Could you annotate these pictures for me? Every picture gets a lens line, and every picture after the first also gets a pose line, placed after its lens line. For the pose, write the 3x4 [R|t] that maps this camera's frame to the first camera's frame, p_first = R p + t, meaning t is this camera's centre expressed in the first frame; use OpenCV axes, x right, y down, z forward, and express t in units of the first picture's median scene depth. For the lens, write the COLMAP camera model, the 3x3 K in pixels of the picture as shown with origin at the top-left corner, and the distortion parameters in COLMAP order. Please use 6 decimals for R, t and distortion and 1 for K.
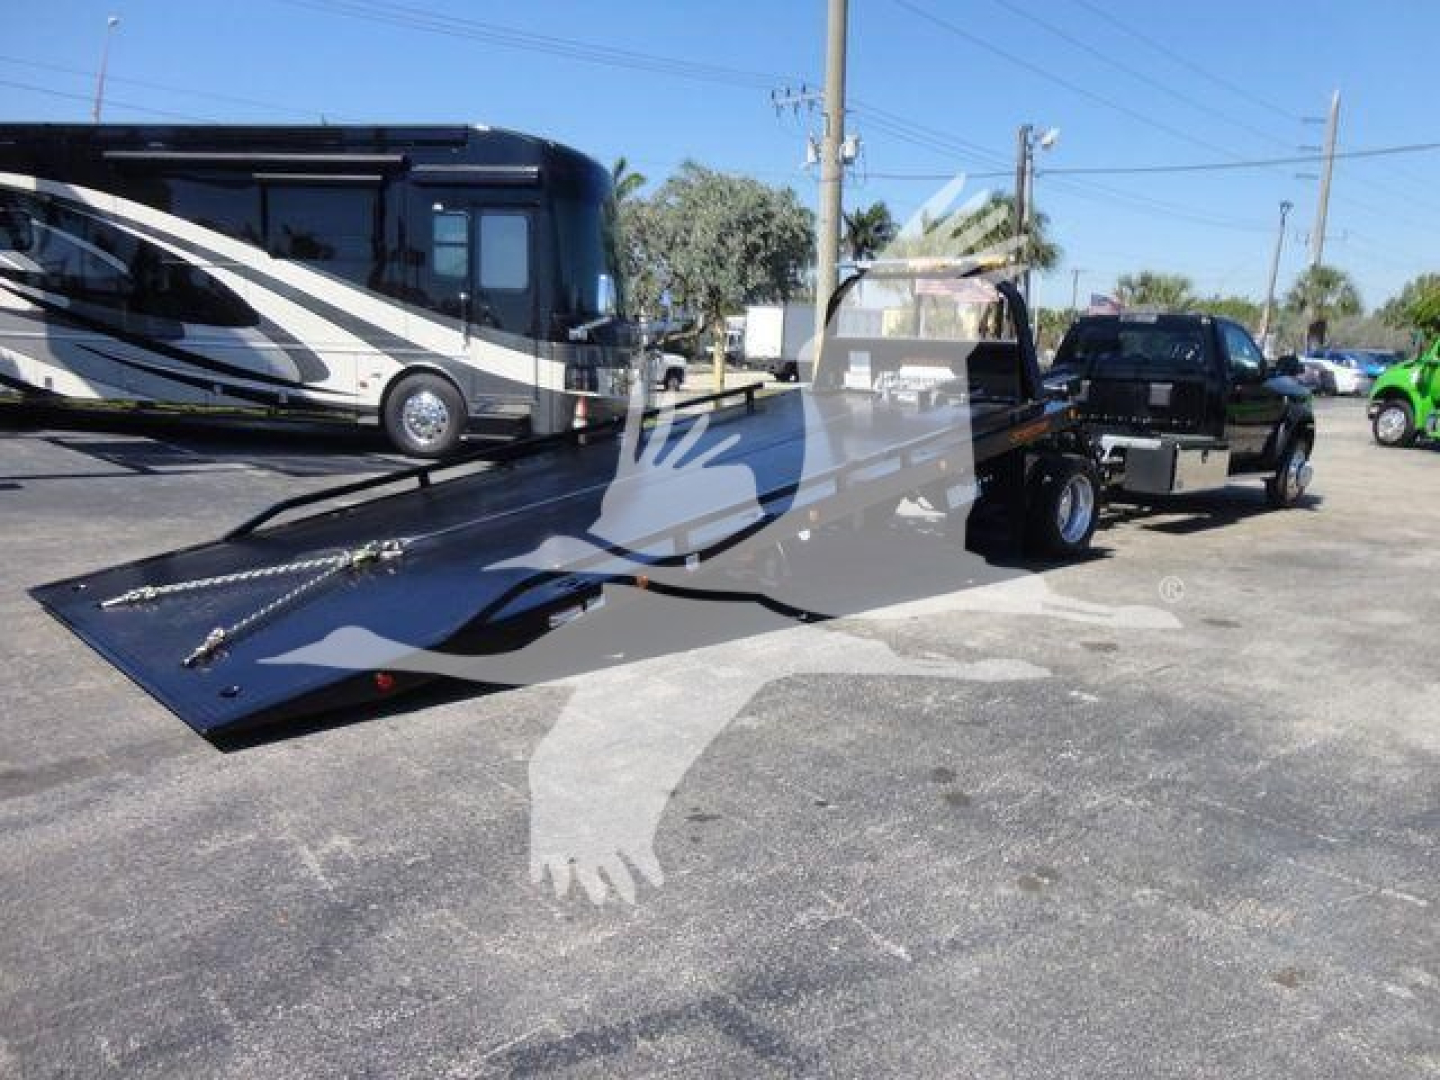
lens RADIAL K [[1031.2, 0, 717.8], [0, 1031.2, 532.2], [0, 0, 1]] dist [-0.004357, 0.004080]
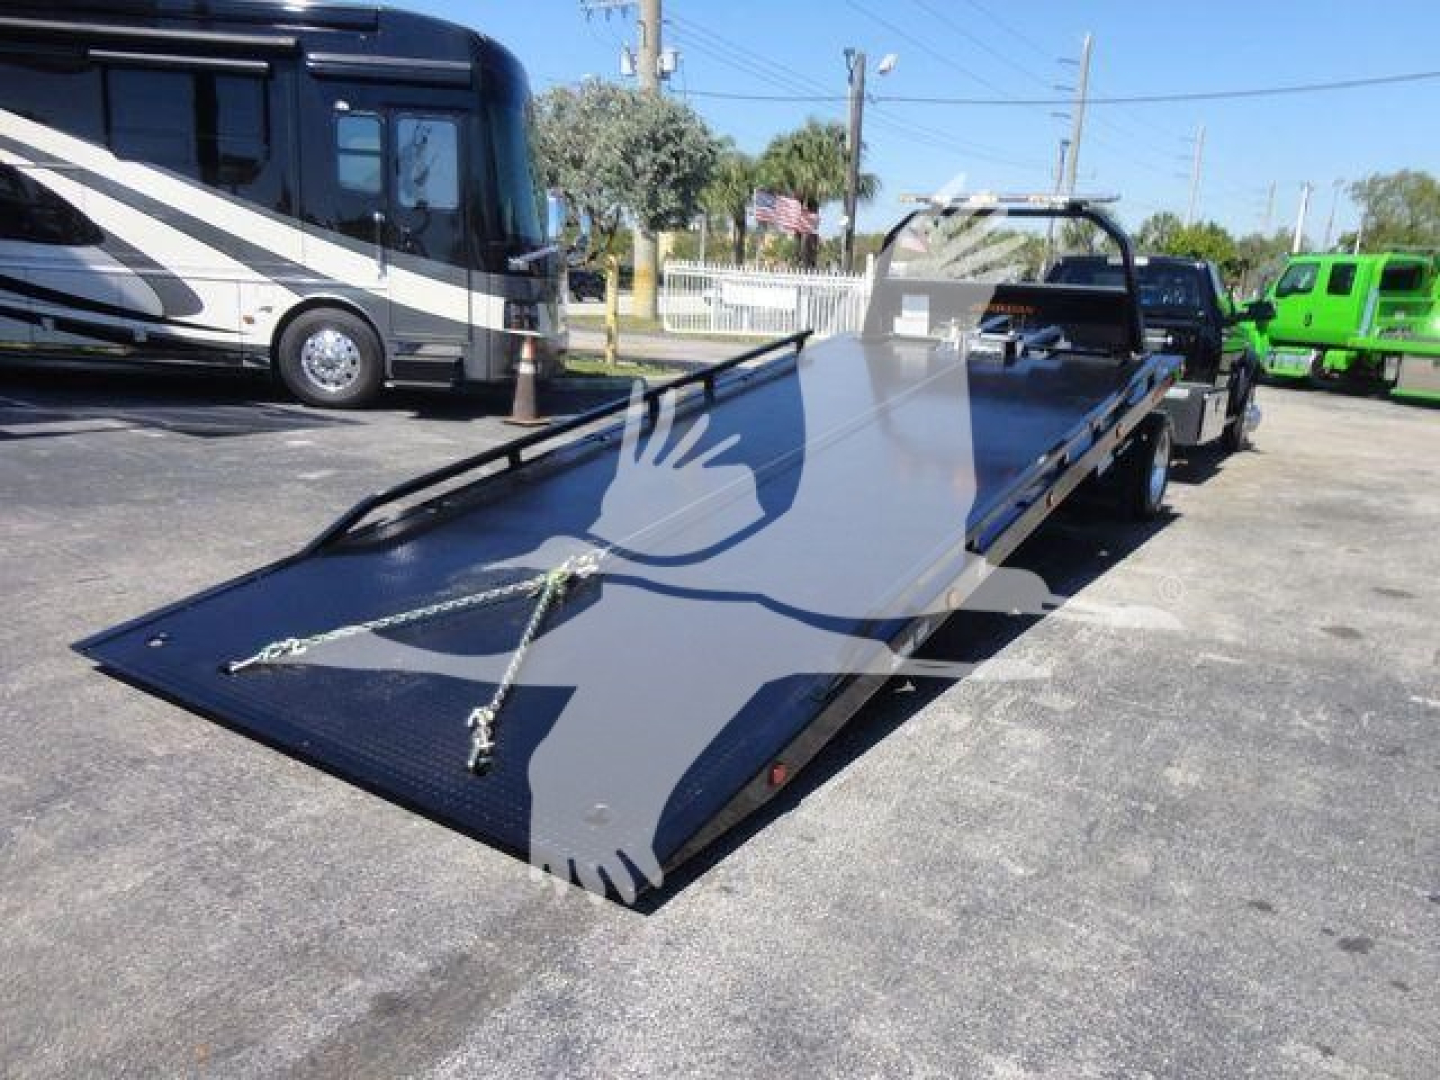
lens RADIAL K [[1031.2, 0, 722.2], [0, 1031.2, 537.8], [0, 0, 1]] dist [-0.004357, 0.004080]
pose [[0.974653, -0.038660, 0.220358, -0.166339], [0.021591, 0.996613, 0.079350, -0.026563], [-0.222680, -0.072581, 0.972186, 0.096893]]
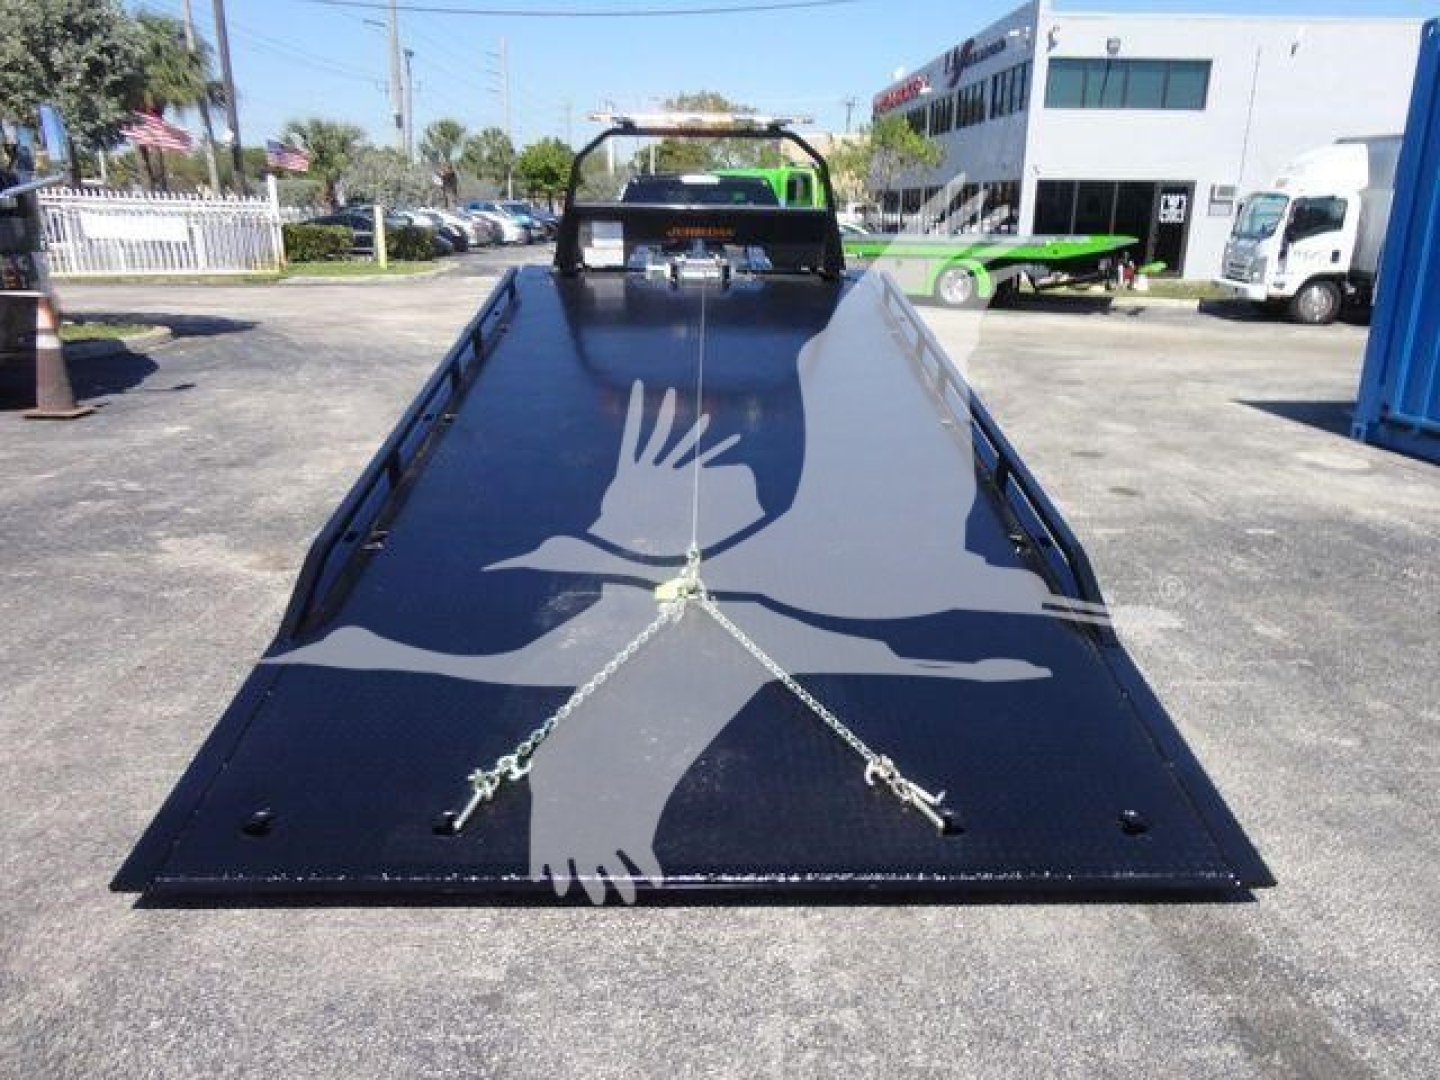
lens RADIAL K [[1031.2, 0, 706.8], [0, 1031.2, 552.3], [0, 0, 1]] dist [-0.004357, 0.004080]
pose [[0.679835, -0.244401, 0.691442, -0.325394], [0.134851, 0.968419, 0.209715, -0.054540], [-0.720860, -0.049330, 0.691323, 0.234381]]
